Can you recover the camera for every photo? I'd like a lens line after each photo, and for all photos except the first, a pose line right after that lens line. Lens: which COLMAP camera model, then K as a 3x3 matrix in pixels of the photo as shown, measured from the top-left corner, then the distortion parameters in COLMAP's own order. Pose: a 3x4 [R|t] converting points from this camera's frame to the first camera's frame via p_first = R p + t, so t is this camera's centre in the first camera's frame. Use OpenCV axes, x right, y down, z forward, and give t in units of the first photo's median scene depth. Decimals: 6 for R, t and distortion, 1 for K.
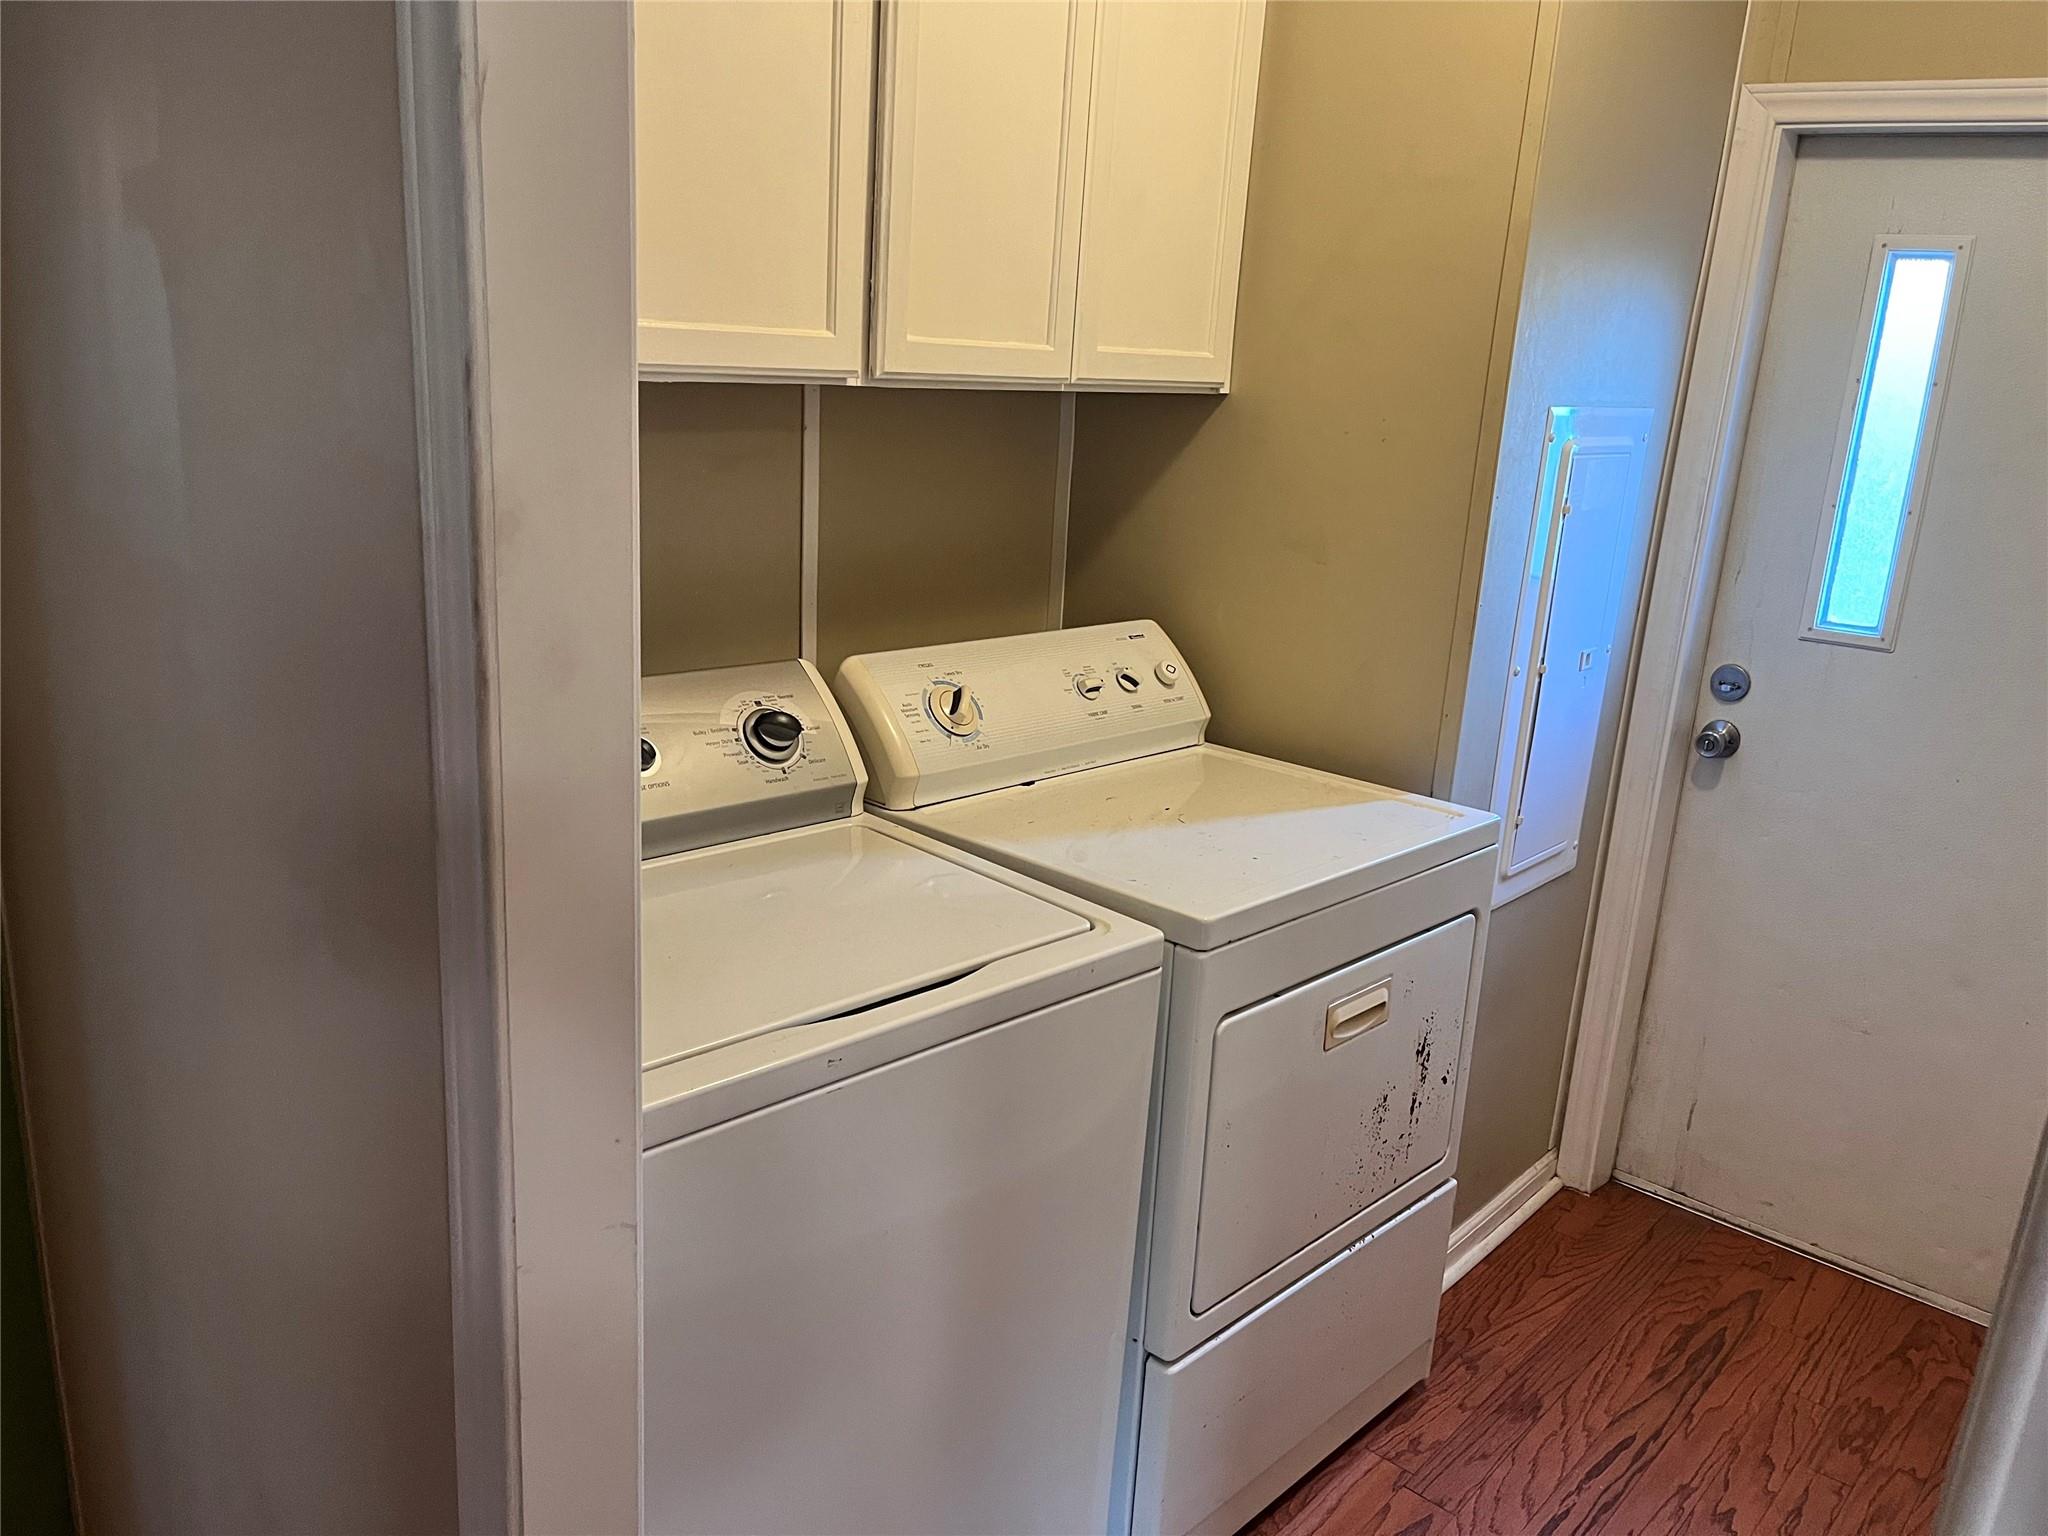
lens RADIAL K [[1550.2, 0, 1019.4], [0, 1550.2, 772.5], [0, 0, 1]] dist [0.071425, -0.103242]
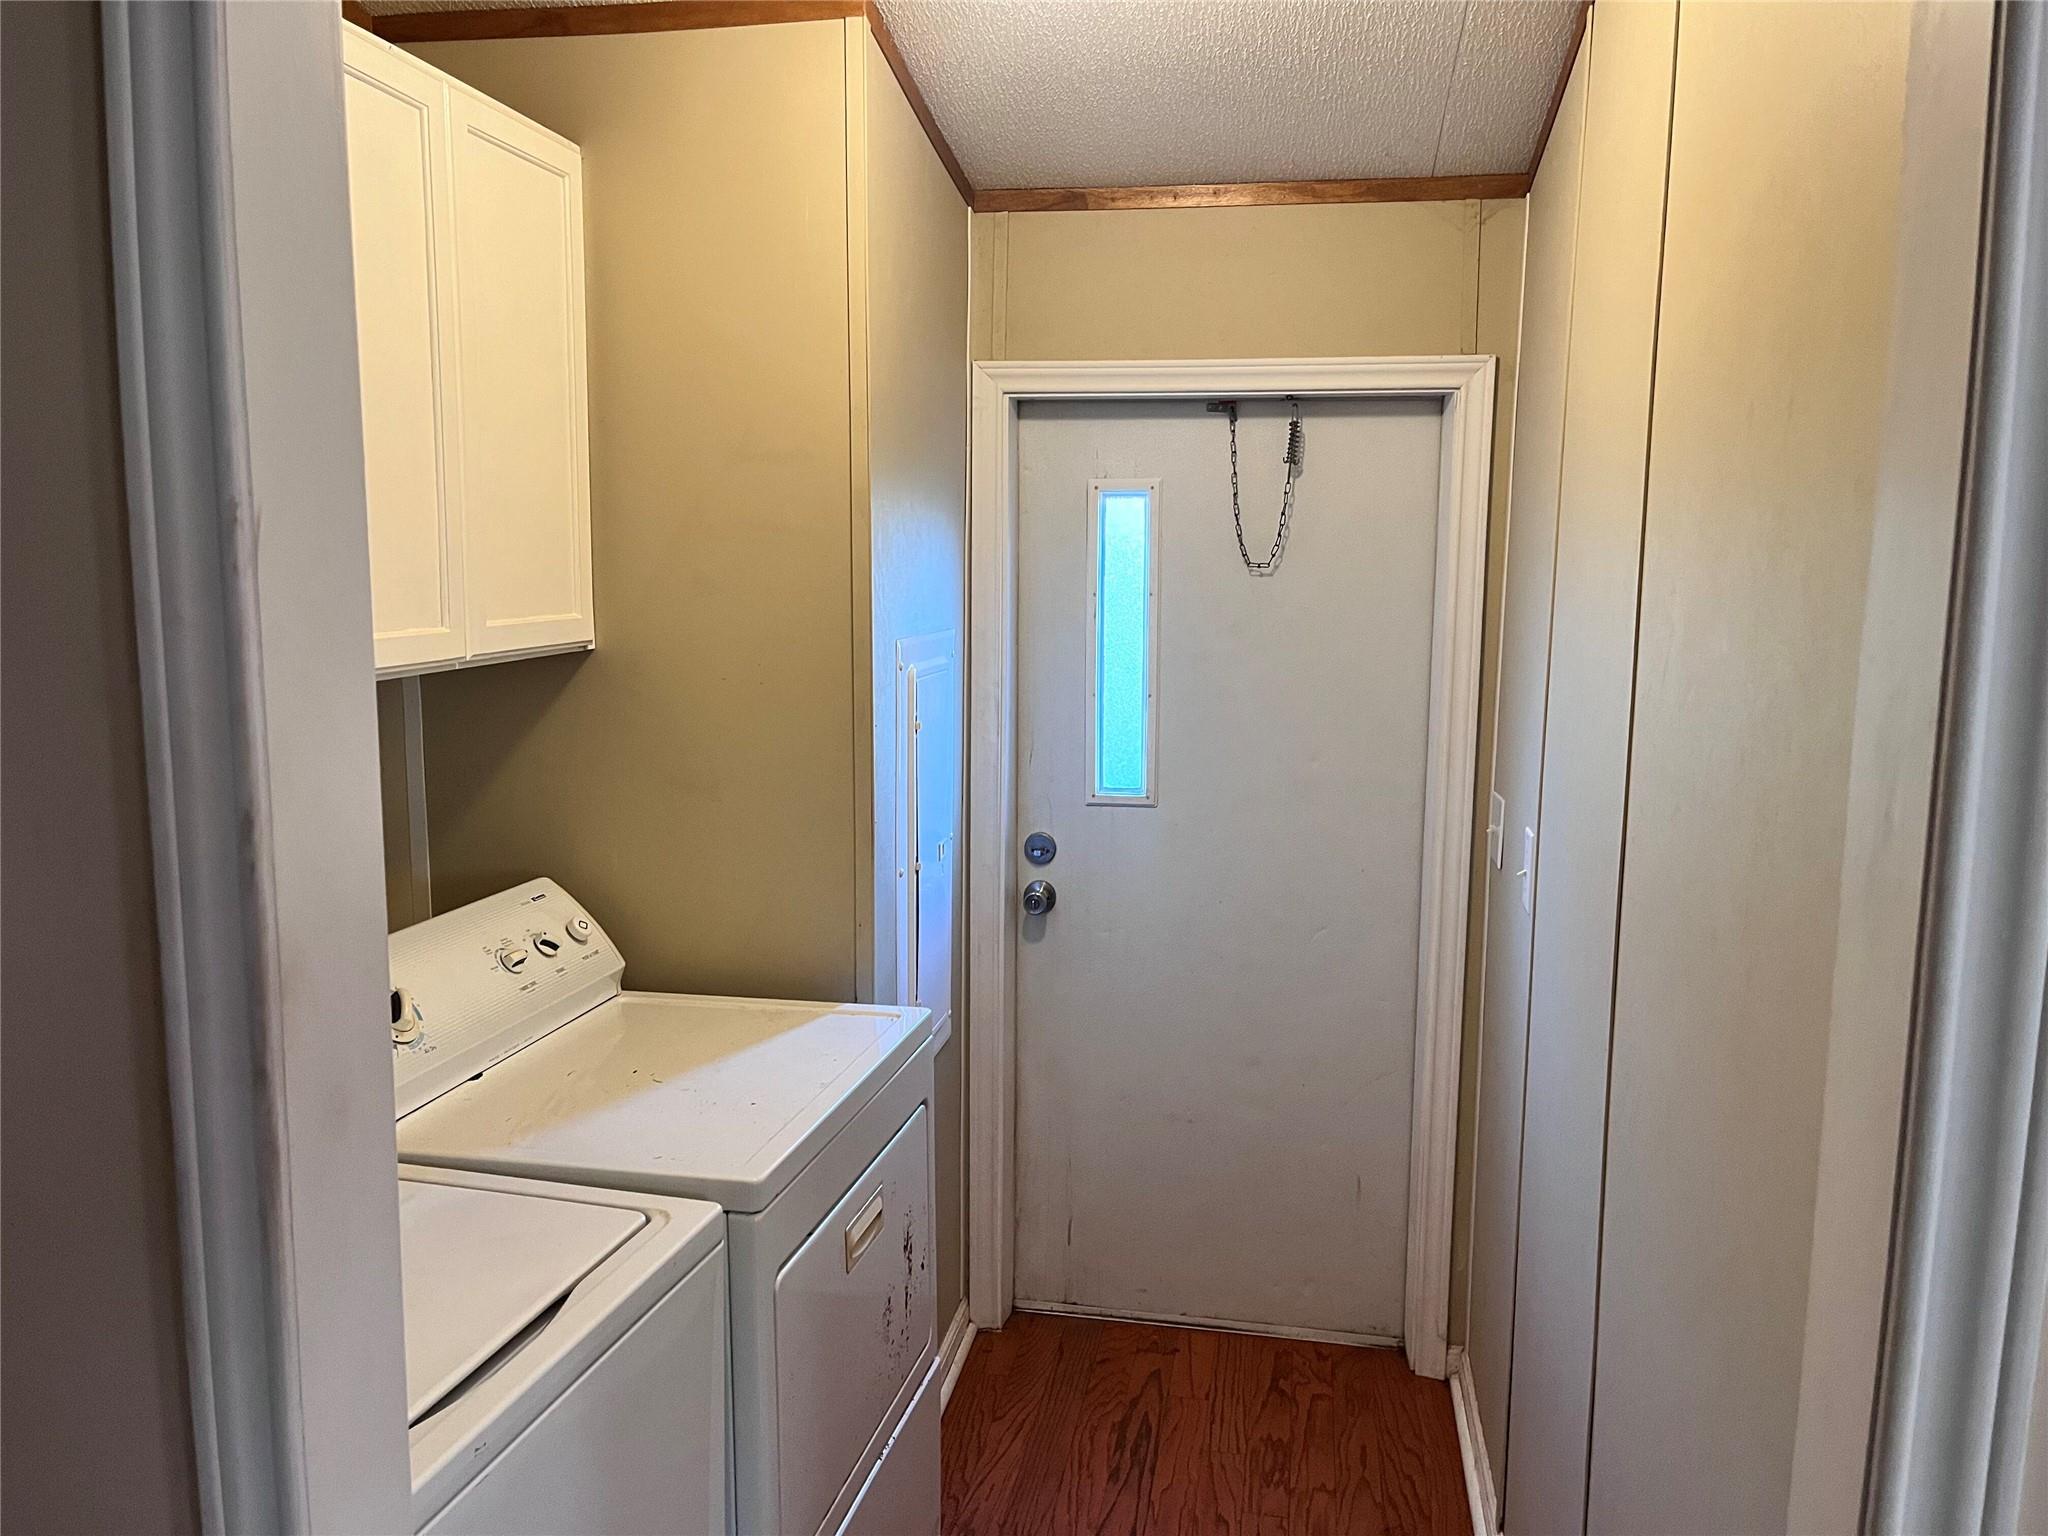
lens RADIAL K [[1548.1, 0, 1023.5], [0, 1548.1, 753.9], [0, 0, 1]] dist [0.048408, -0.088061]
pose [[0.861153, -0.121051, 0.493723, -0.132632], [0.180821, 0.980656, -0.074952, -0.047548], [-0.475099, 0.153820, 0.866383, -0.004824]]
